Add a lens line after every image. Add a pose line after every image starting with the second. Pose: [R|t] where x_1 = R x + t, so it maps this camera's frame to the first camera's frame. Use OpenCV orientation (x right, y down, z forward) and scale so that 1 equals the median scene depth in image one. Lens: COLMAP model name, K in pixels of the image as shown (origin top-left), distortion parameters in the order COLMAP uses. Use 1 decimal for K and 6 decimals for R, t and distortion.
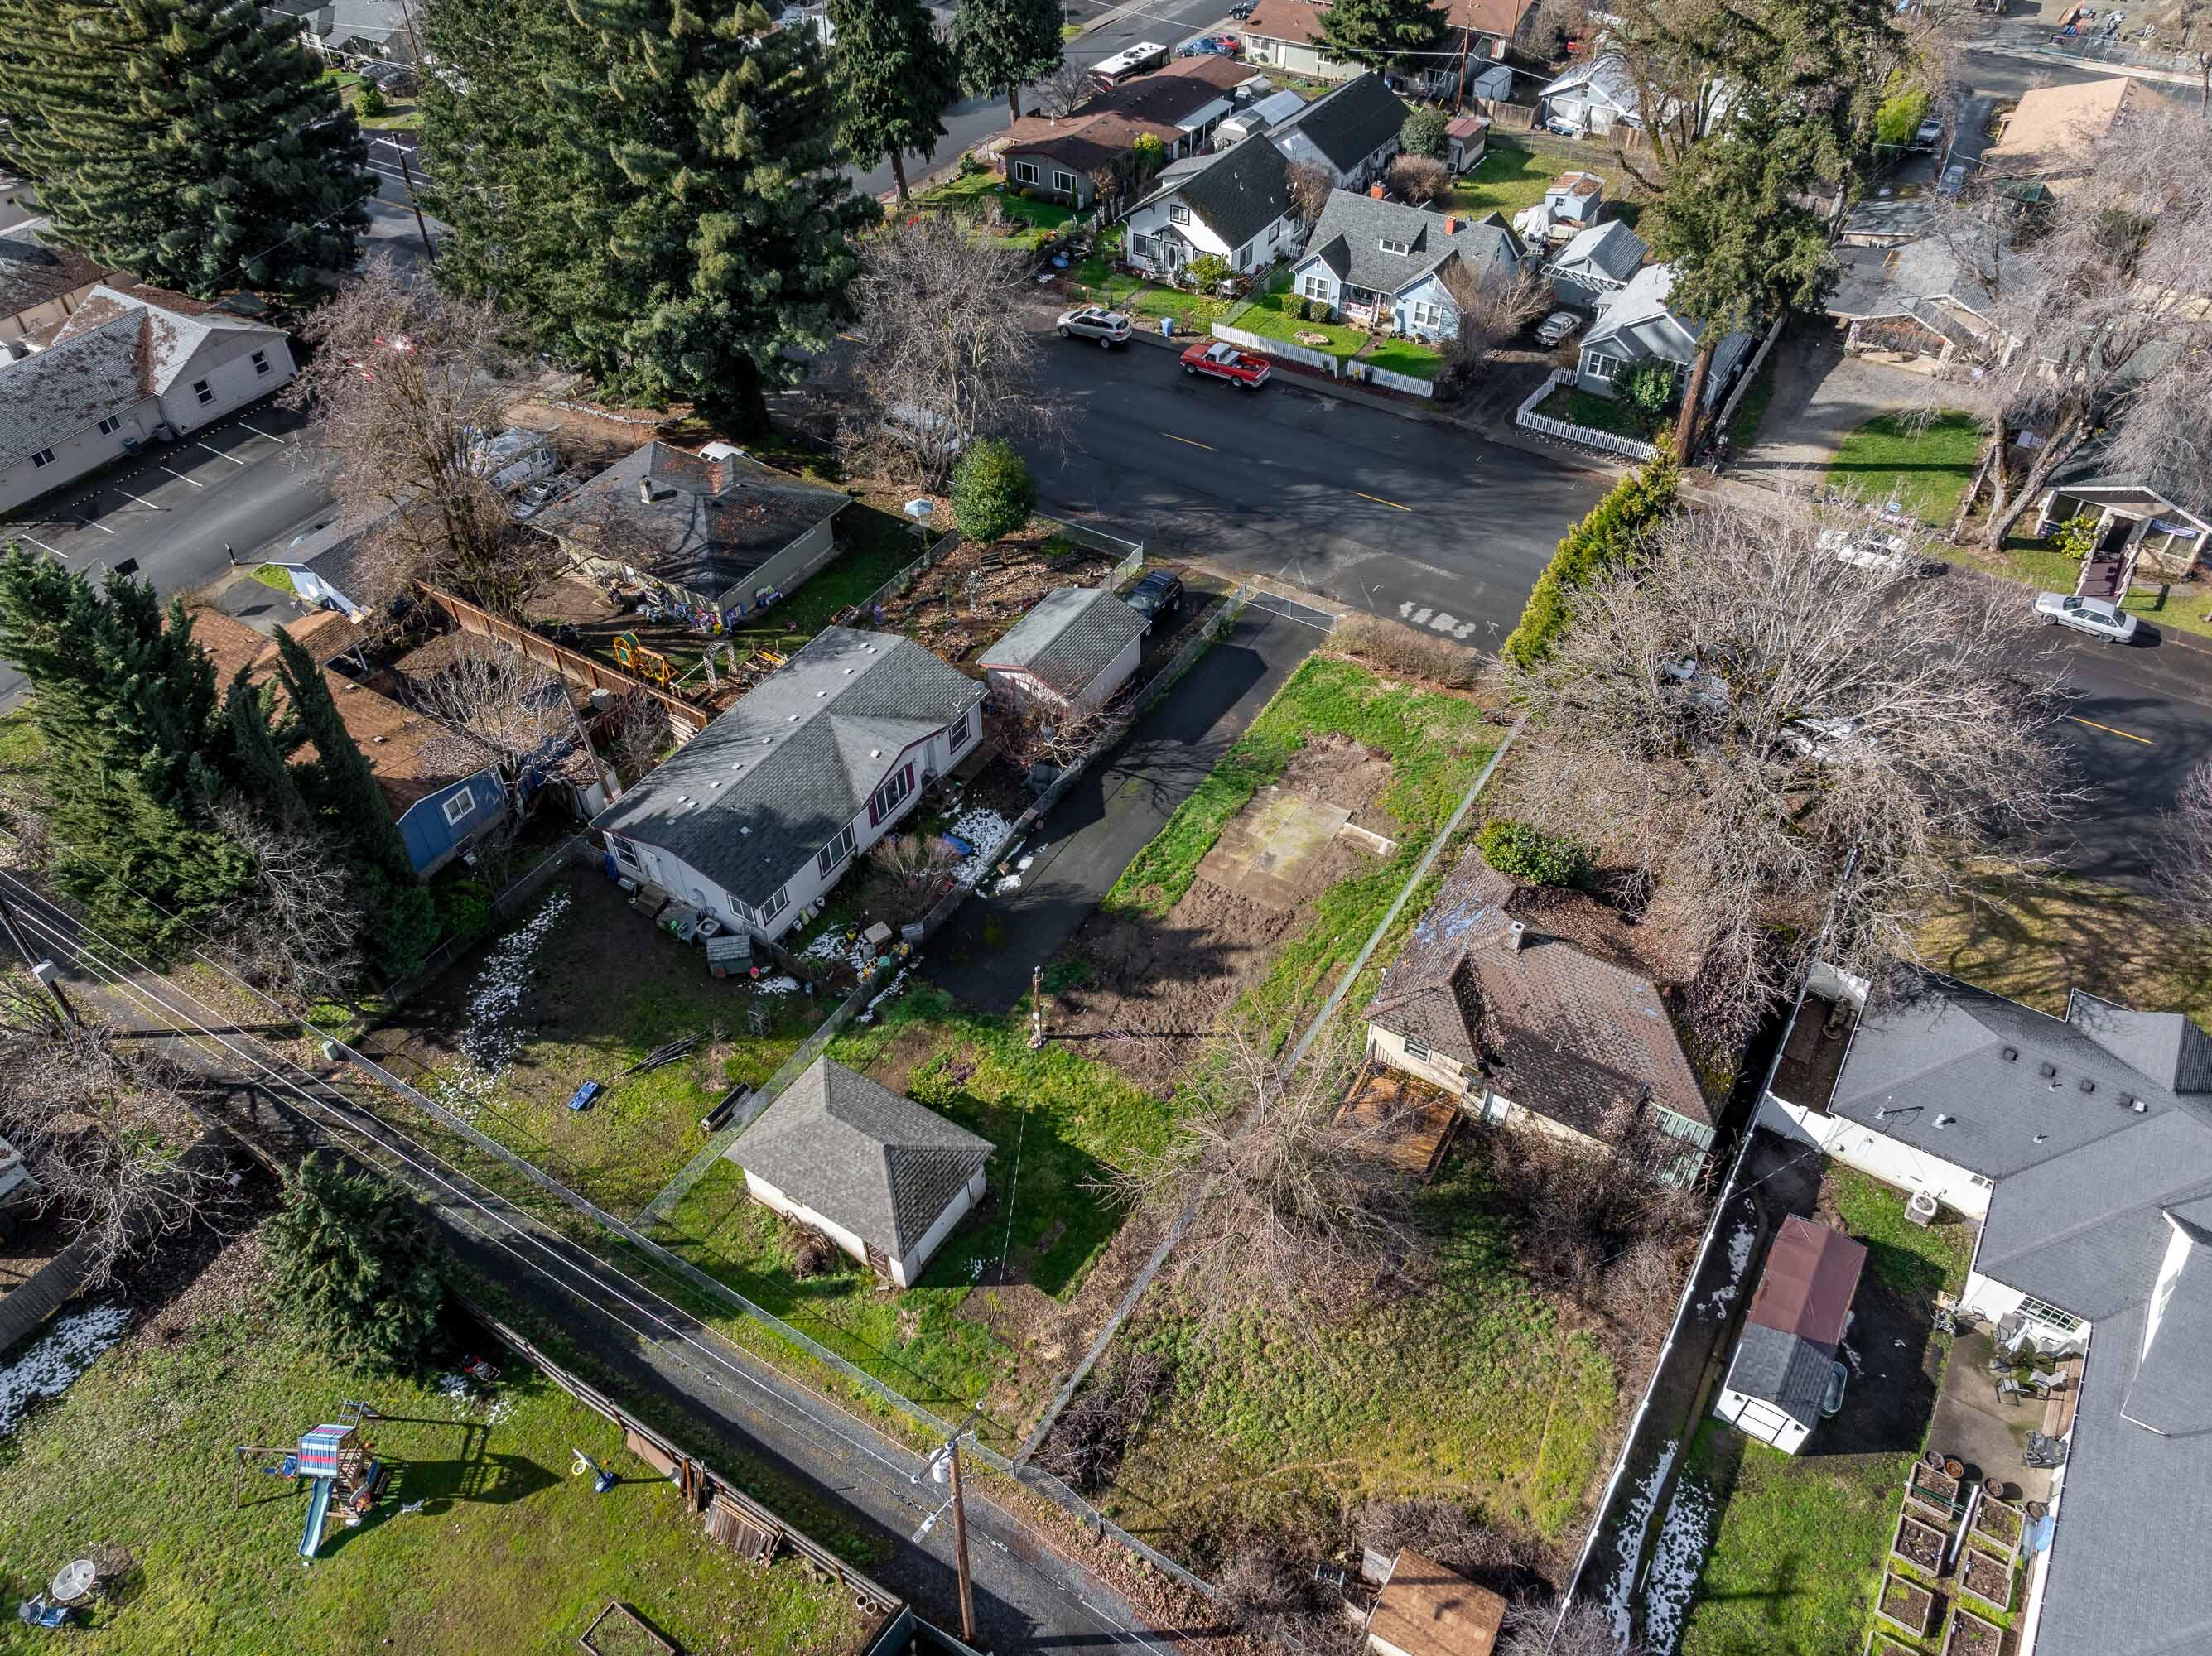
lens RADIAL K [[1561.5, 0, 1116.2], [0, 1561.5, 819.4], [0, 0, 1]] dist [-0.038899, 0.001064]
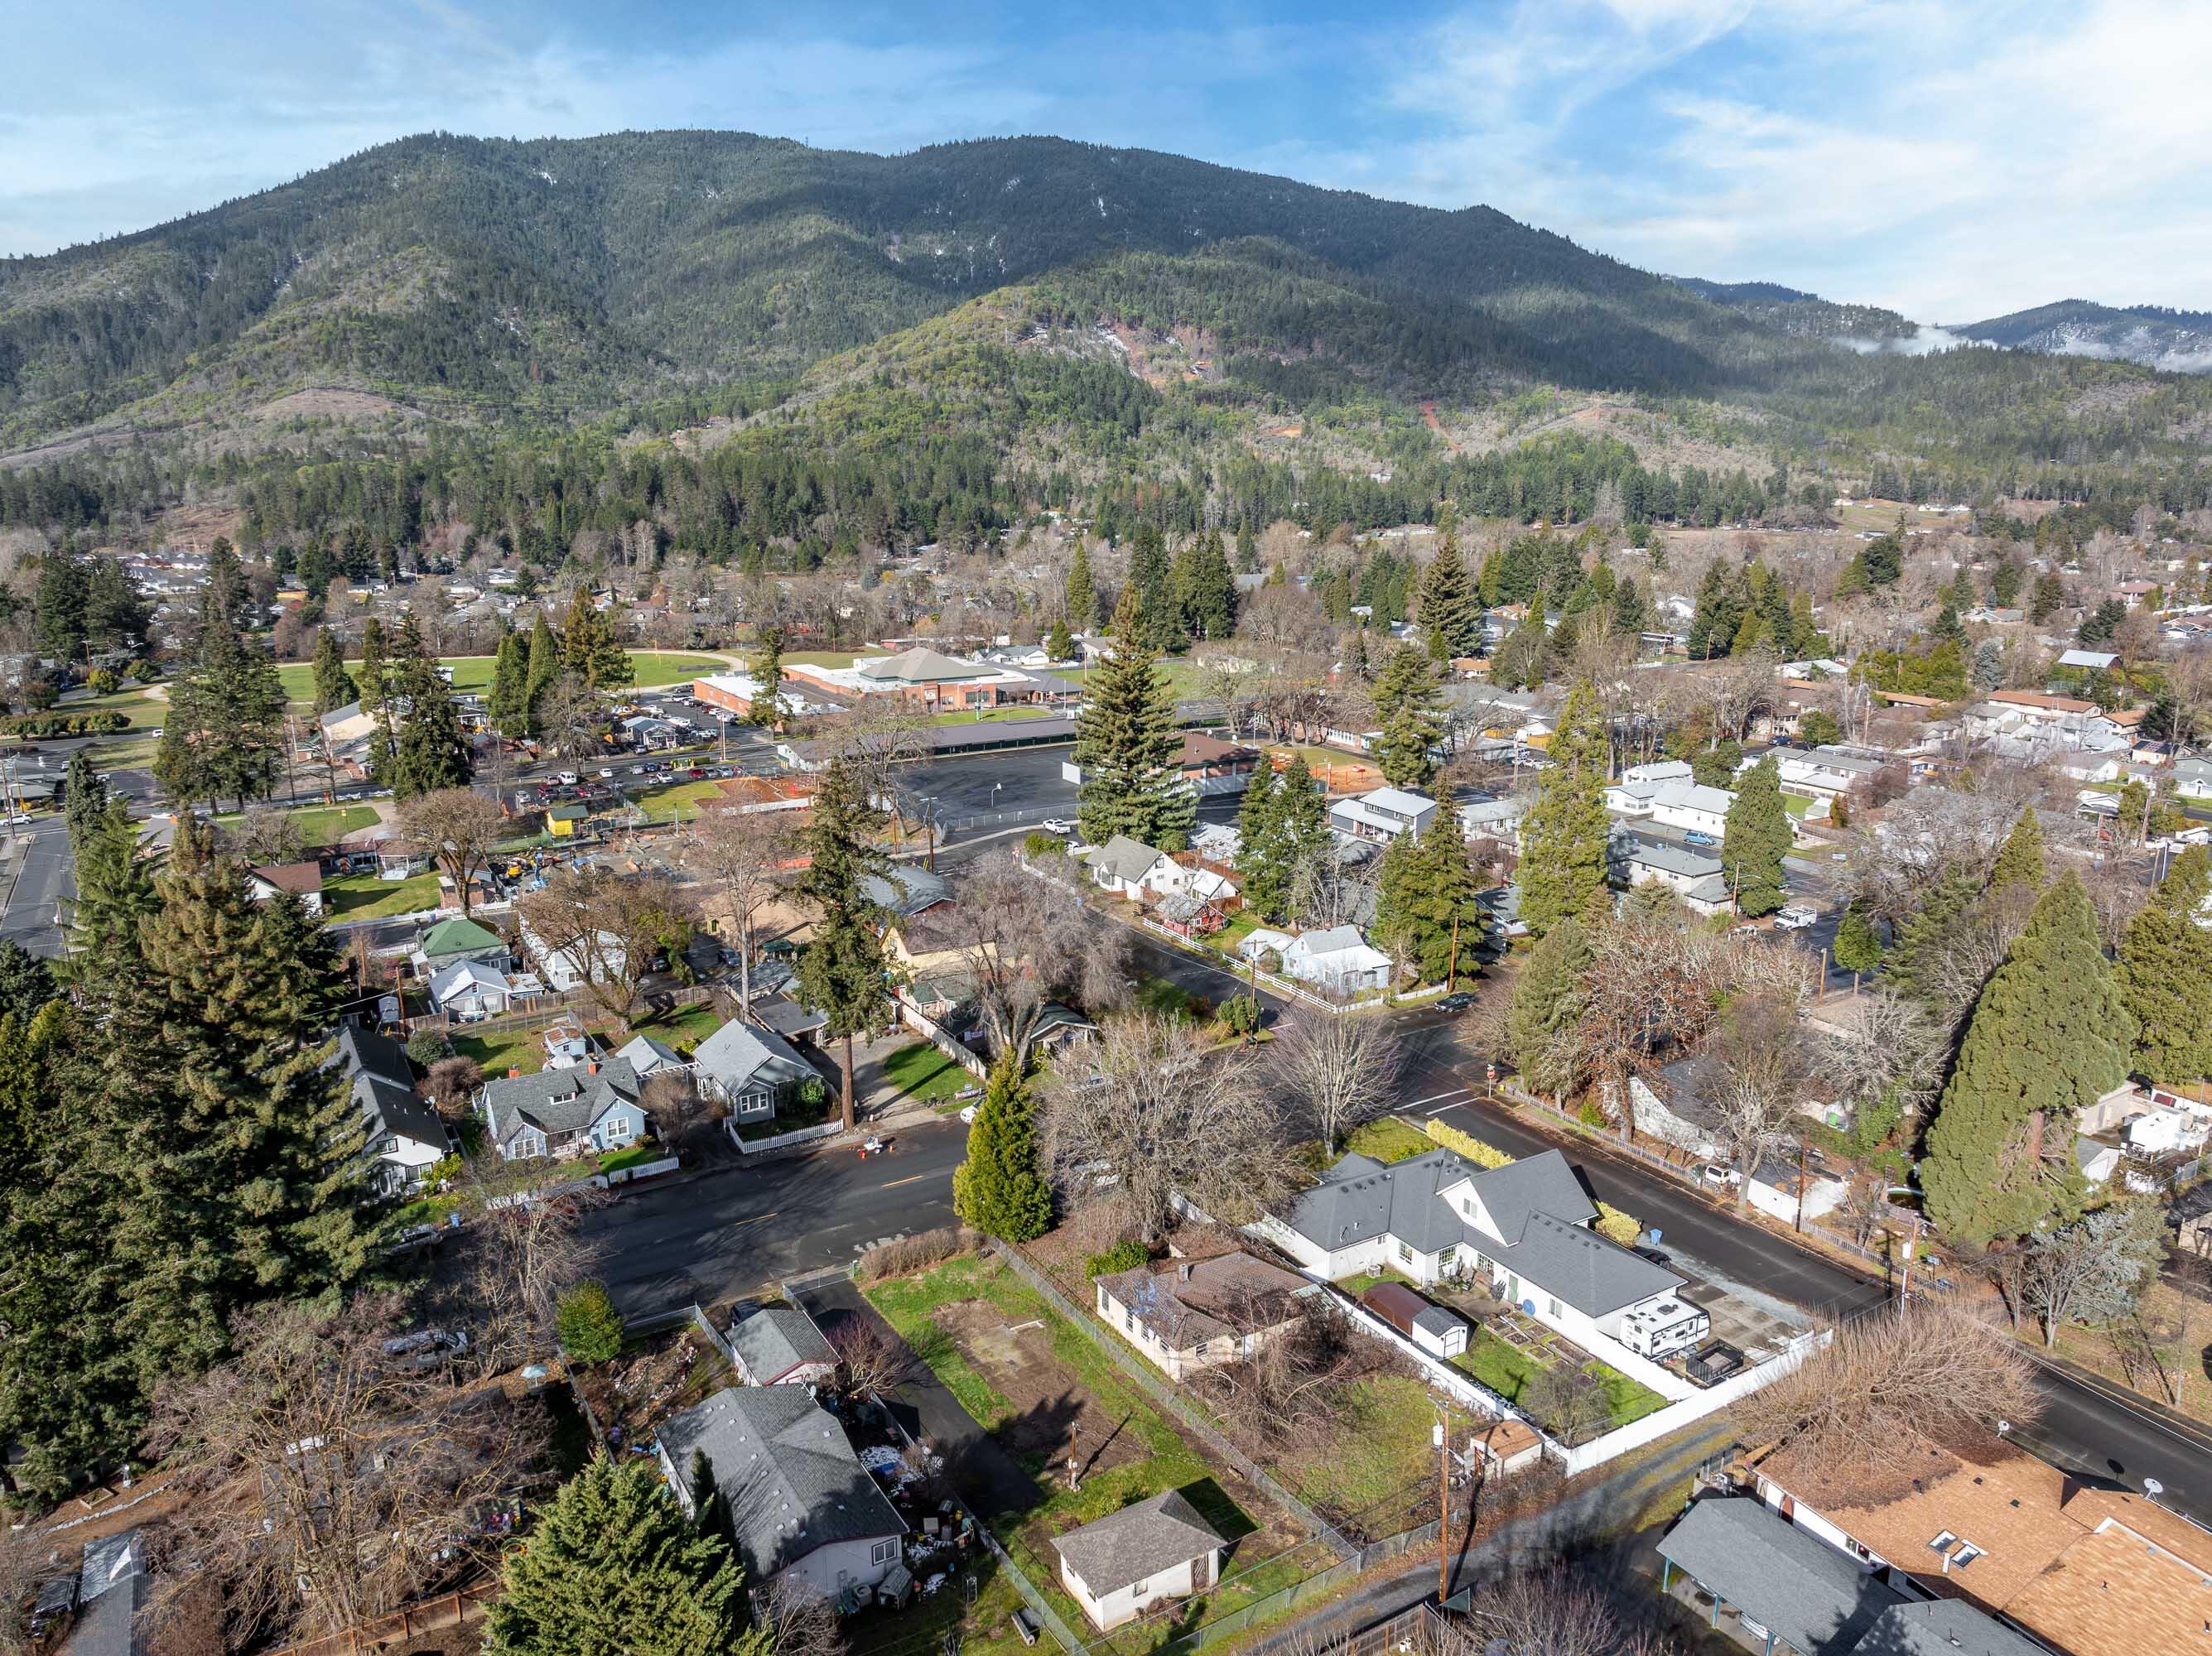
lens RADIAL K [[1561.5, 0, 1116.2], [0, 1561.5, 819.4], [0, 0, 1]] dist [-0.038899, 0.001064]
pose [[0.454038, -0.197245, 0.868875, -0.887186], [0.619382, 0.770886, -0.148662, -0.078827], [-0.640481, 0.605664, 0.472182, -0.089251]]
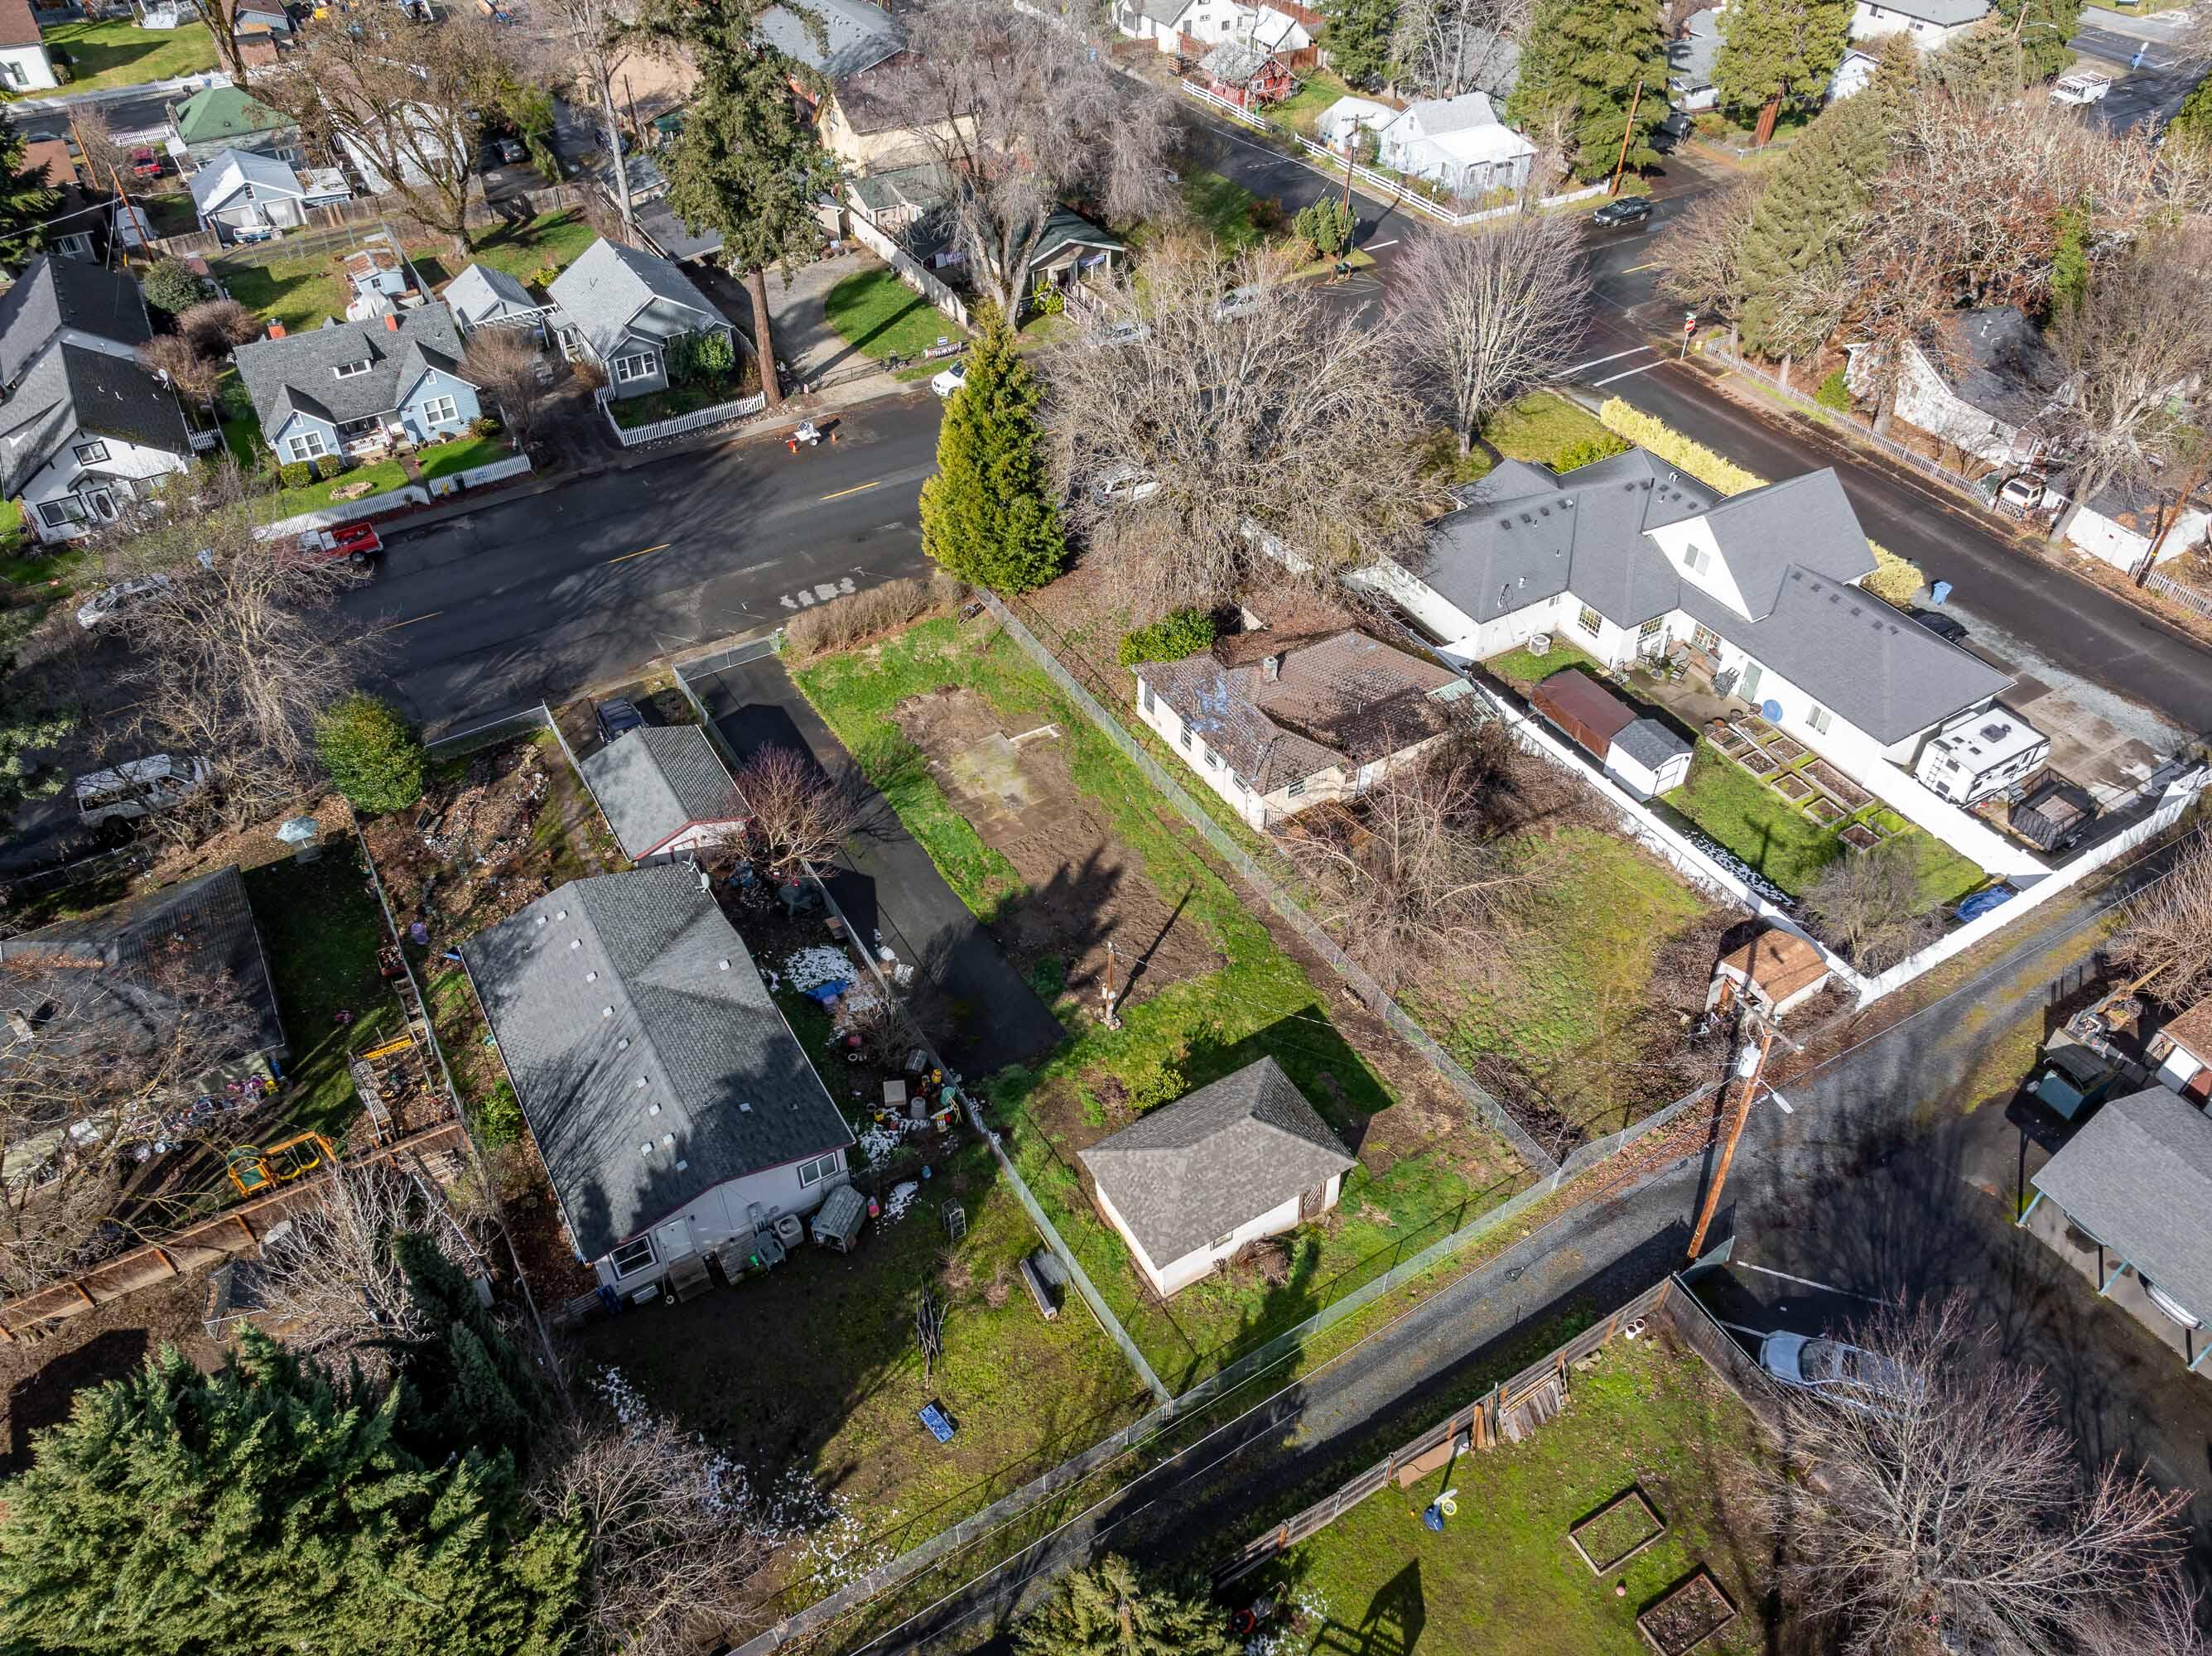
lens RADIAL K [[1561.5, 0, 1116.2], [0, 1561.5, 819.4], [0, 0, 1]] dist [-0.038899, 0.001064]
pose [[0.457406, -0.593196, 0.662494, -0.464811], [0.616987, 0.748206, 0.243956, -0.143657], [-0.640396, 0.297163, 0.708228, 0.188731]]
